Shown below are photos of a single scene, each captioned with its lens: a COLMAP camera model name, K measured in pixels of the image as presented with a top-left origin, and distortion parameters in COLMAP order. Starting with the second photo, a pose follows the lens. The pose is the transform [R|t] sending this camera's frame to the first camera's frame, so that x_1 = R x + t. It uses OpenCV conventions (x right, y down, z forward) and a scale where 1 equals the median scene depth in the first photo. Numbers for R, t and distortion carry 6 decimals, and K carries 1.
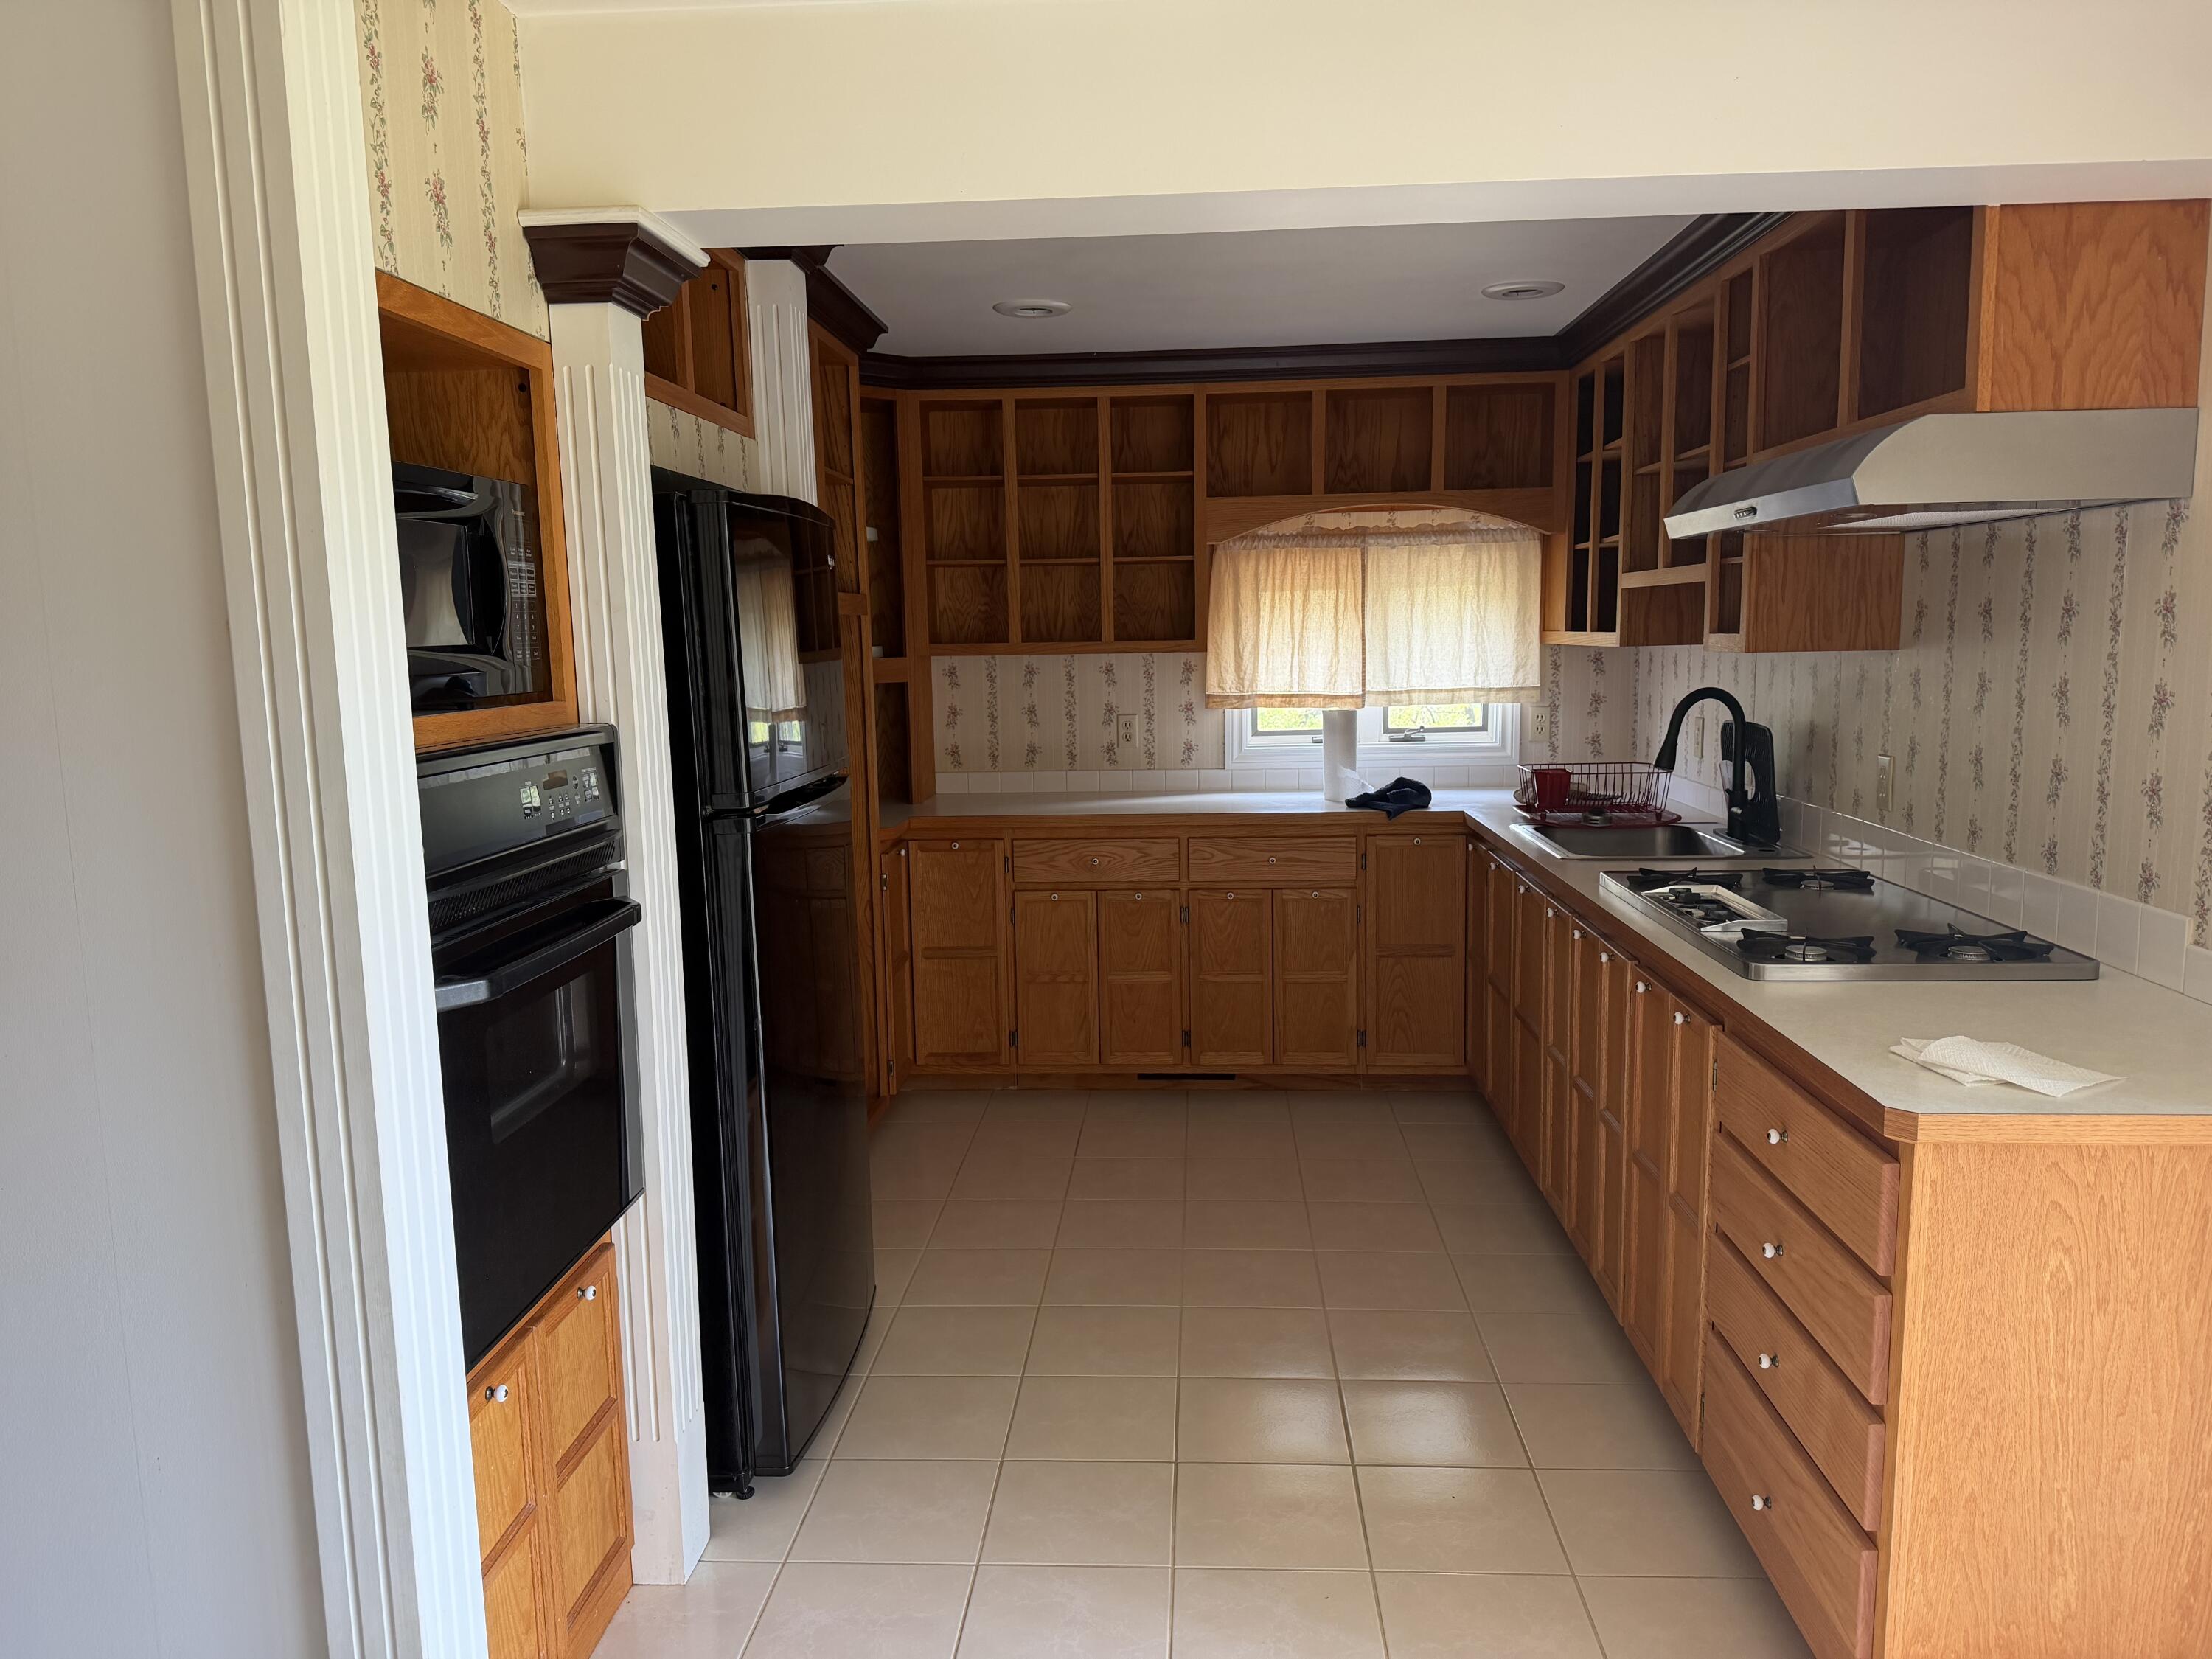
lens RADIAL K [[1551.5, 0, 1113.1], [0, 1551.5, 842.8], [0, 0, 1]] dist [0.029413, -0.043563]
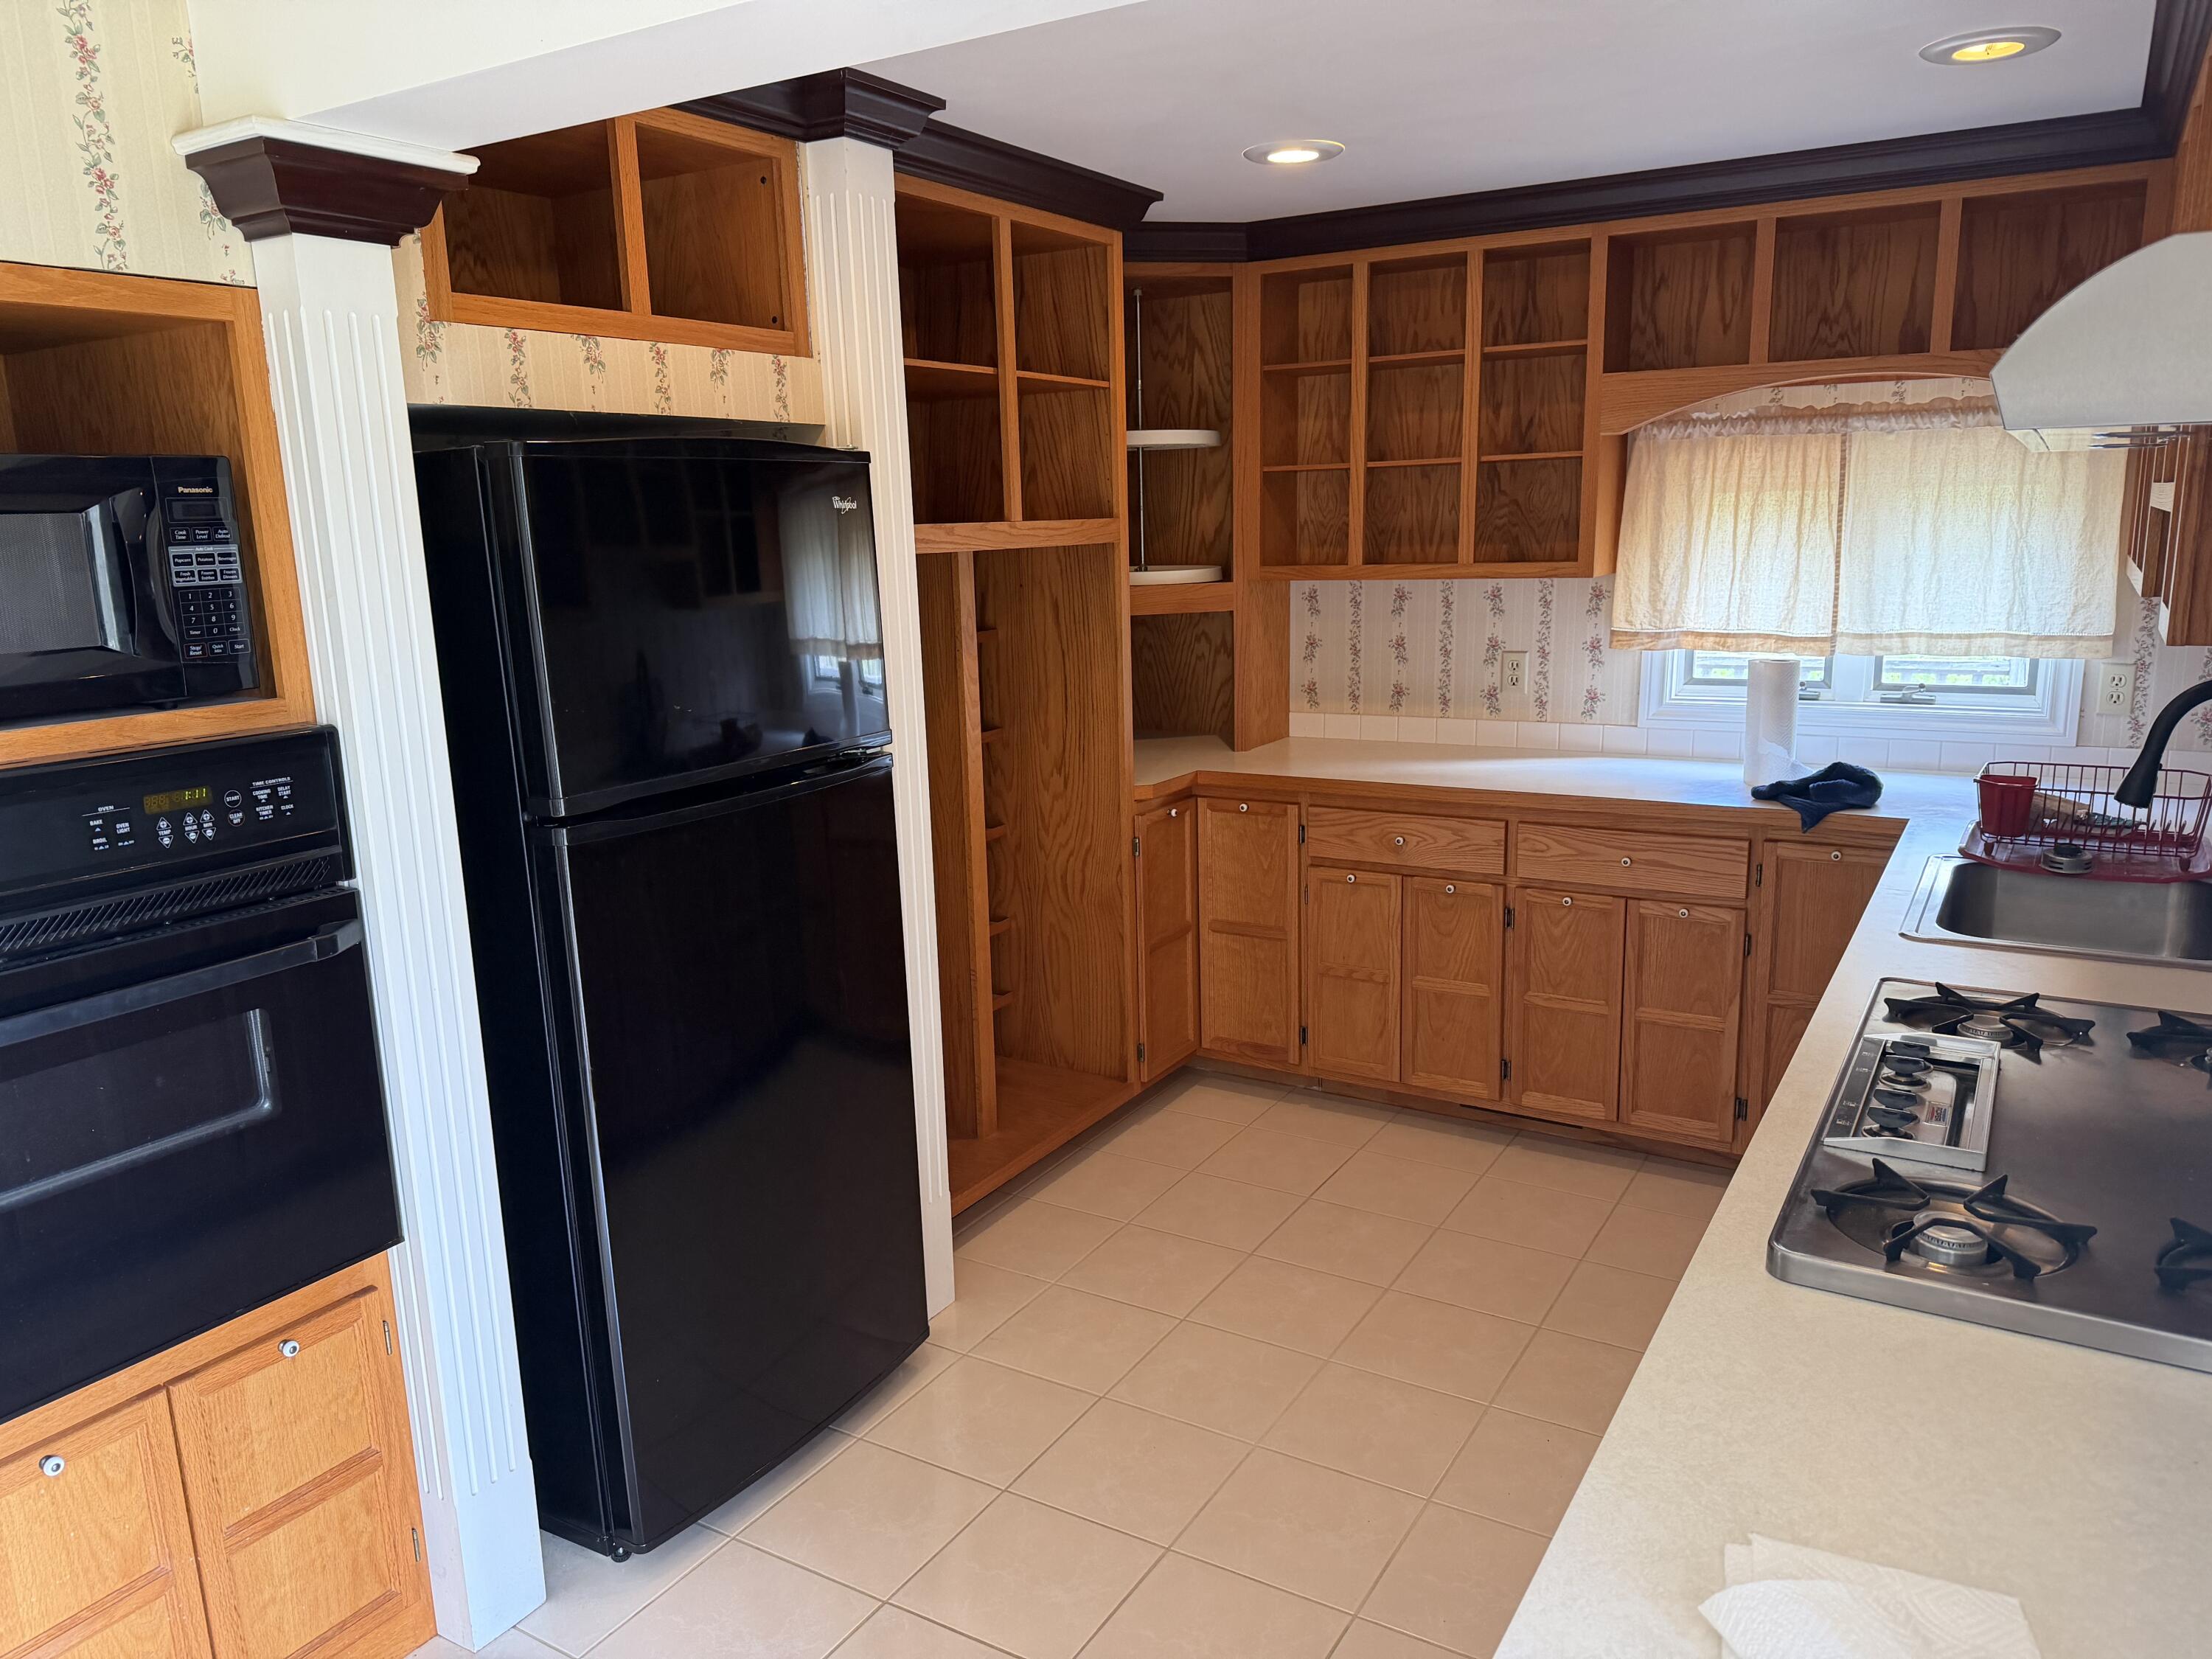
lens RADIAL K [[1551.5, 0, 1088.1], [0, 1551.5, 834.1], [0, 0, 1]] dist [0.029413, -0.043563]
pose [[0.877914, 0.091479, -0.469999, 0.214709], [-0.054198, 0.994257, 0.092282, -0.054504], [0.475742, -0.055543, 0.877830, 0.195474]]
